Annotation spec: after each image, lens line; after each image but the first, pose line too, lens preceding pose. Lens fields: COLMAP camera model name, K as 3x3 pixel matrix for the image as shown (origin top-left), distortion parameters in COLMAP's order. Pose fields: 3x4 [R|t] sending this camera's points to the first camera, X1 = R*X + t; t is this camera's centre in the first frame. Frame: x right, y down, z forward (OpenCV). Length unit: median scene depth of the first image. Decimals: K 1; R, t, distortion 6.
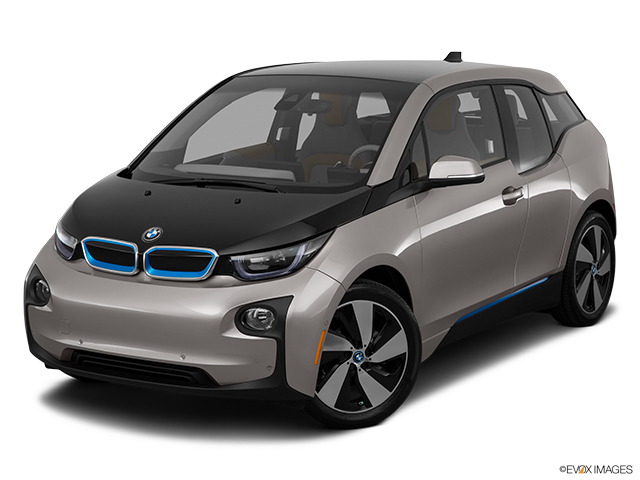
lens RADIAL K [[1459.6, 0, 320.0], [0, 1459.6, 240.0], [0, 0, 1]] dist [0.049968, 0.150911]
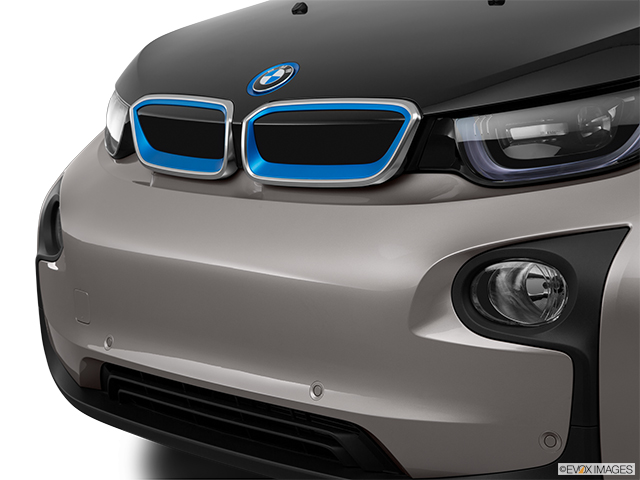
lens RADIAL K [[1372.3, 0, 320.0], [0, 1372.3, 240.0], [0, 0, 1]] dist [0.078964, 0.151945]
pose [[0.965127, 0.028158, -0.260262, -0.004224], [-0.037754, 0.998776, -0.031946, 0.051180], [0.259044, 0.040658, 0.965009, 0.641542]]
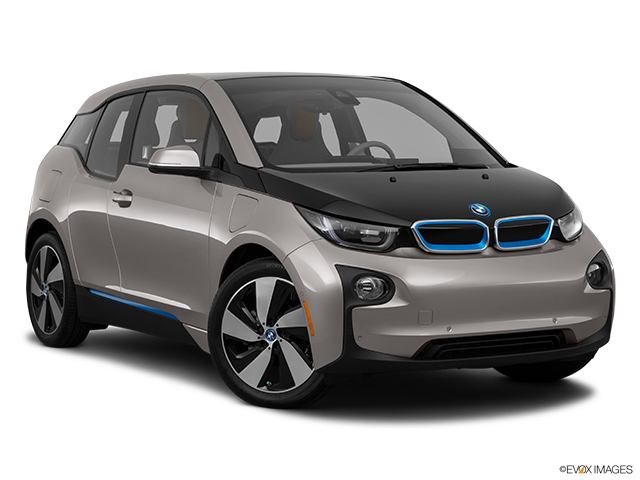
lens RADIAL K [[1447.4, 0, 320.0], [0, 1447.4, 240.0], [0, 0, 1]] dist [0.016262, 0.149693]
pose [[0.485493, -0.053879, 0.872579, -1.010173], [0.140773, 0.989892, -0.017202, 0.018001], [-0.862832, 0.131187, 0.488171, 0.617342]]
